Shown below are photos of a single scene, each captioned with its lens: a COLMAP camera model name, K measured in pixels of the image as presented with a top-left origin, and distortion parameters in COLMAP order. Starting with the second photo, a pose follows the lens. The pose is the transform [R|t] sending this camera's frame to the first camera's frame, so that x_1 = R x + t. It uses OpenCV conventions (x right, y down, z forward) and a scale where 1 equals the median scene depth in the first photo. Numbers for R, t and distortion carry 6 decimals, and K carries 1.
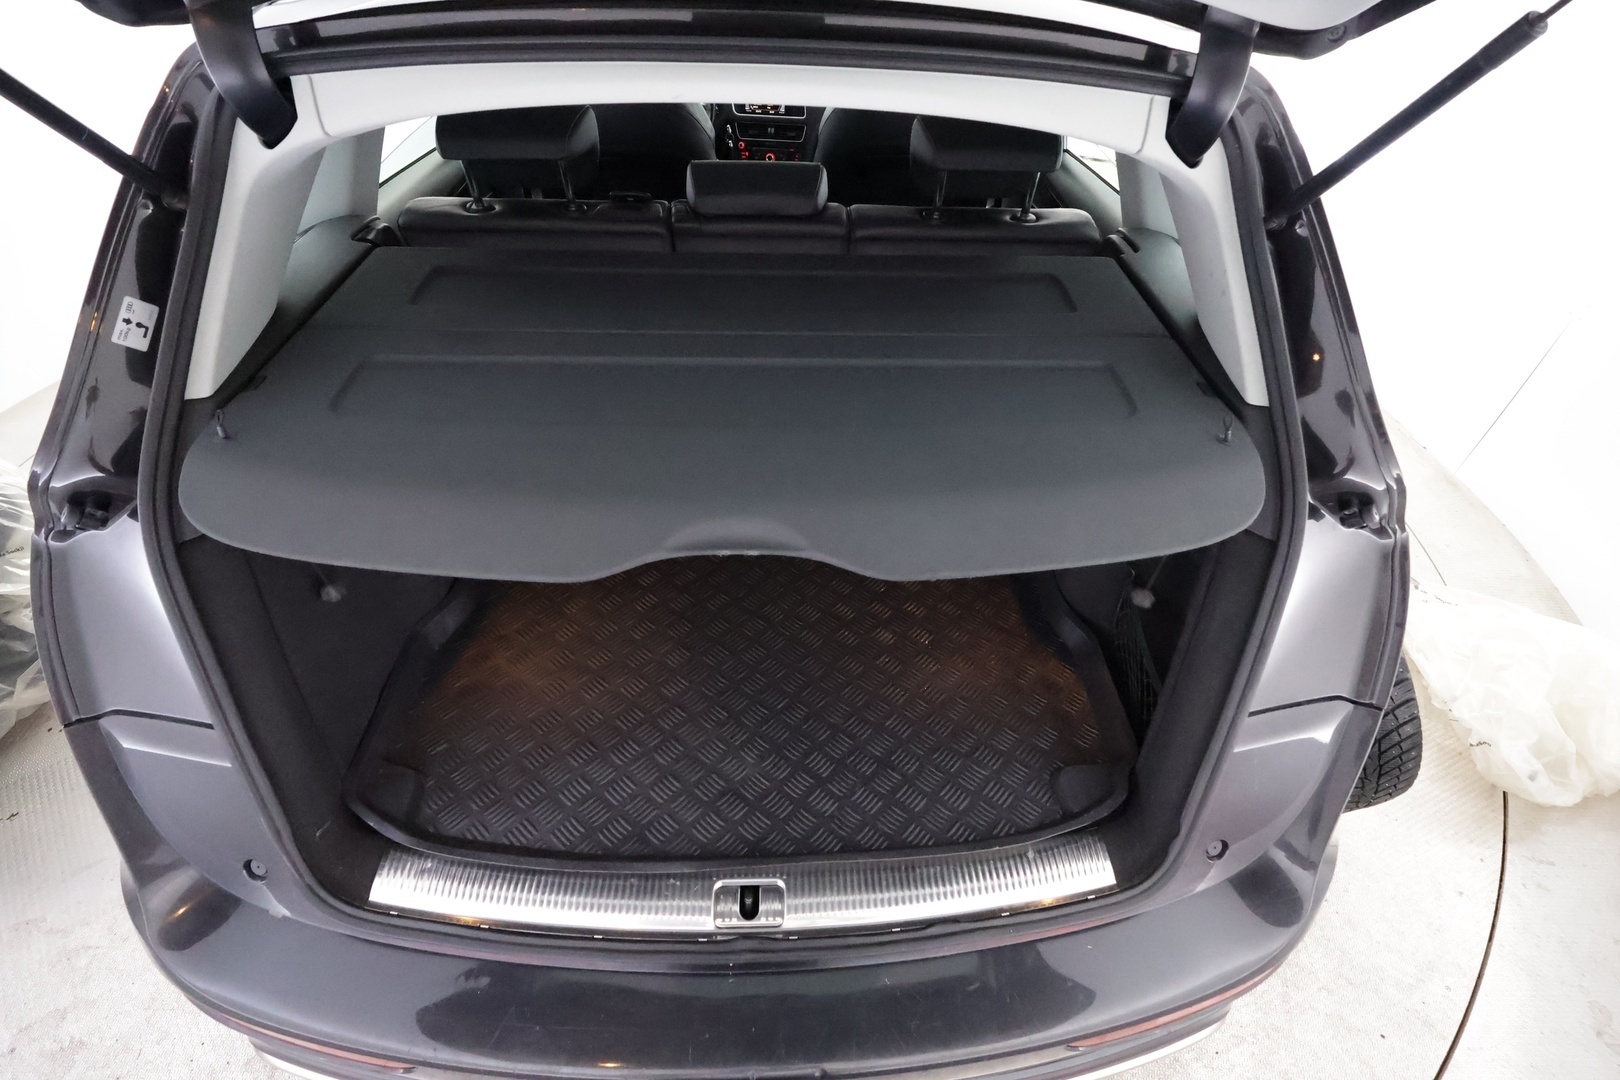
lens RADIAL K [[753.6, 0, 808.7], [0, 753.6, 540.5], [0, 0, 1]] dist [-0.004265, 0.001668]
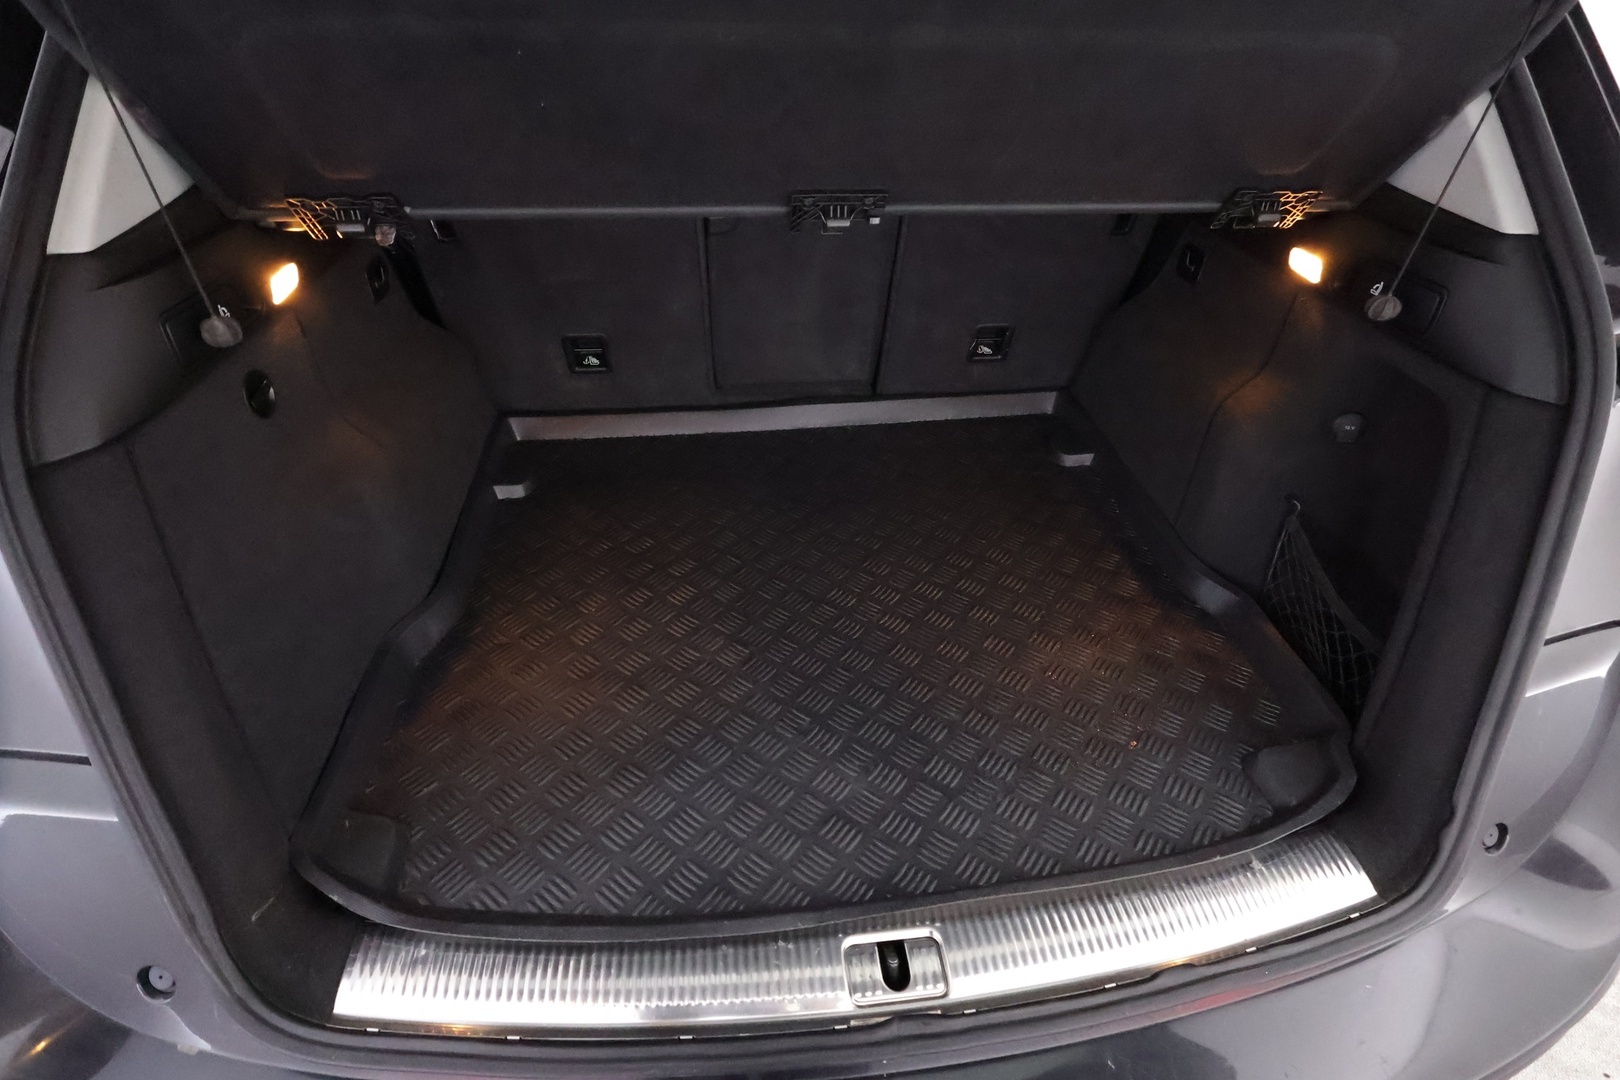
lens RADIAL K [[753.6, 0, 812.0], [0, 753.6, 538.6], [0, 0, 1]] dist [-0.004265, 0.001668]
pose [[0.996547, -0.055802, 0.061481, -0.166639], [0.060879, 0.994600, -0.084050, 0.131518], [-0.056459, 0.087503, 0.994563, 0.256696]]
